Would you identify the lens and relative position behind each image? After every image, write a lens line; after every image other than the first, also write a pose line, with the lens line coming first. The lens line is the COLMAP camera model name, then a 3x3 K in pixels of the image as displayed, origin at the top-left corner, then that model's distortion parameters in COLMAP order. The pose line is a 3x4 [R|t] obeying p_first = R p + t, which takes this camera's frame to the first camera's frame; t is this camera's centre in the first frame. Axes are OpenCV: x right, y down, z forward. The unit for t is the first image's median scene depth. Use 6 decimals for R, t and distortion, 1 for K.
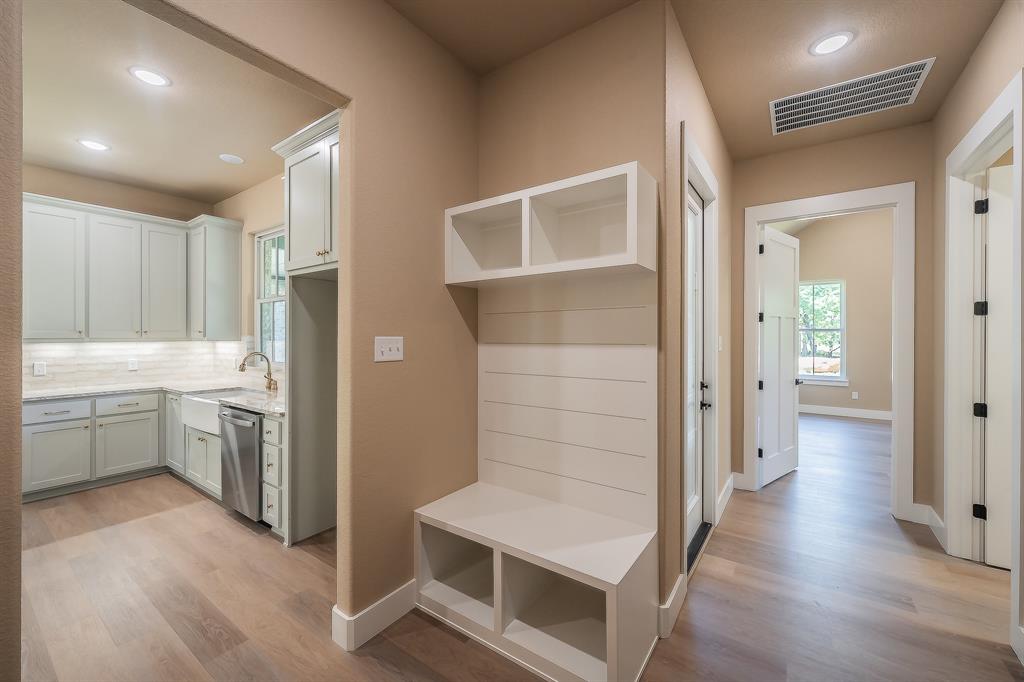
lens RADIAL K [[411.2, 0, 508.8], [0, 411.2, 337.5], [0, 0, 1]] dist [0.000693, 0.000178]
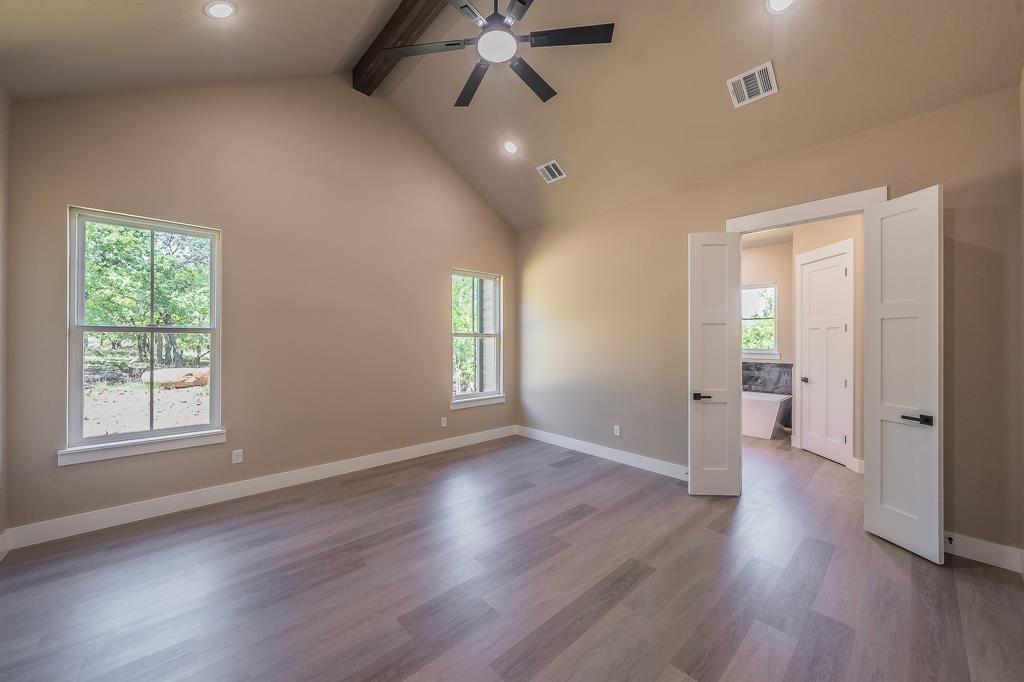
lens RADIAL K [[365.9, 0, 506.6], [0, 365.9, 340.0], [0, 0, 1]] dist [-0.001727, -0.000184]
pose [[0.207651, 0.004079, 0.978194, 0.185736], [-0.000886, 0.999992, -0.003982, -0.002696], [-0.978203, -0.000040, 0.207653, 0.231052]]
